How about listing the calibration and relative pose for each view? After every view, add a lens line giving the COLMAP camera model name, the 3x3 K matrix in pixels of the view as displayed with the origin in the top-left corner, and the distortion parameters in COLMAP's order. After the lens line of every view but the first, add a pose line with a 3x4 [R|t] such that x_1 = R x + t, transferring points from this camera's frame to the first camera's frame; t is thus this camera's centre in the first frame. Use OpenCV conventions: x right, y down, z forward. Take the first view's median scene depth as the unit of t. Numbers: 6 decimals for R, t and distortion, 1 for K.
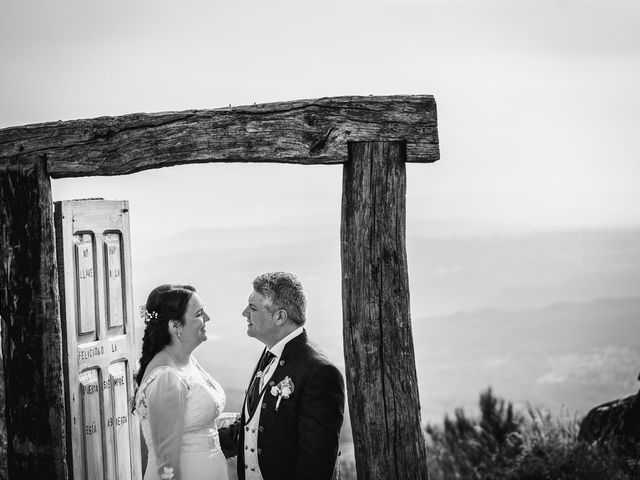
lens RADIAL K [[1542.2, 0, 320.0], [0, 1542.2, 240.0], [0, 0, 1]] dist [-0.098060, -0.281975]
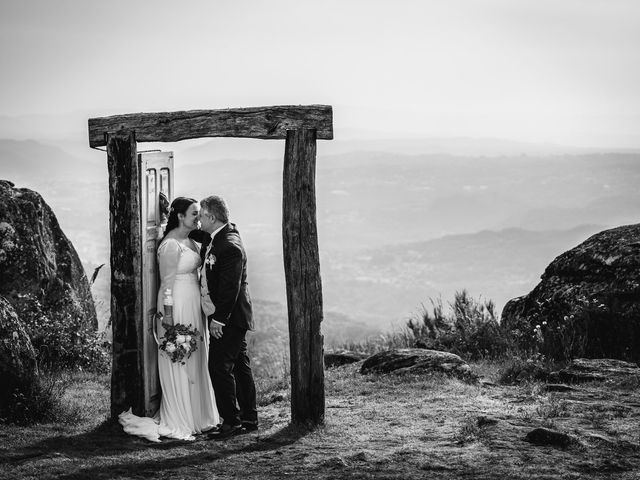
lens RADIAL K [[1542.2, 0, 320.0], [0, 1542.2, 240.0], [0, 0, 1]] dist [-0.098060, -0.281975]
pose [[0.999332, 0.034470, -0.012165, 0.089819], [-0.033712, 0.997757, 0.057840, -0.037230], [0.014132, -0.057391, 0.998252, -0.986662]]
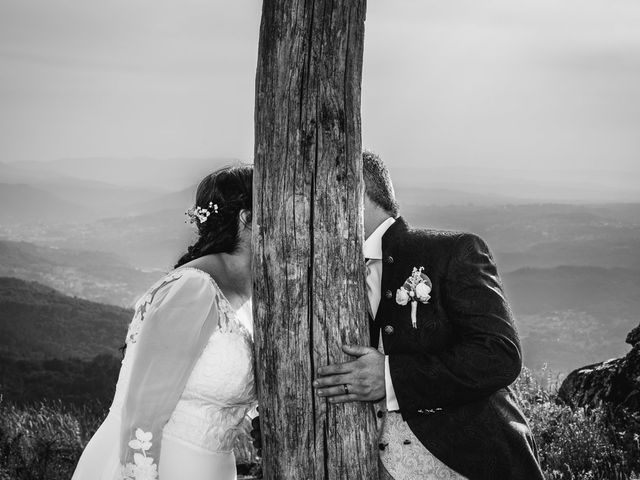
lens RADIAL K [[1440.3, 0, 340.8], [0, 1440.3, 239.3], [0, 0, 1]] dist [0.036040, -0.132730]
pose [[0.998567, 0.047966, 0.023721, 0.037568], [-0.048637, 0.998408, 0.028573, 0.041100], [-0.022312, -0.029686, 0.999310, 0.441130]]
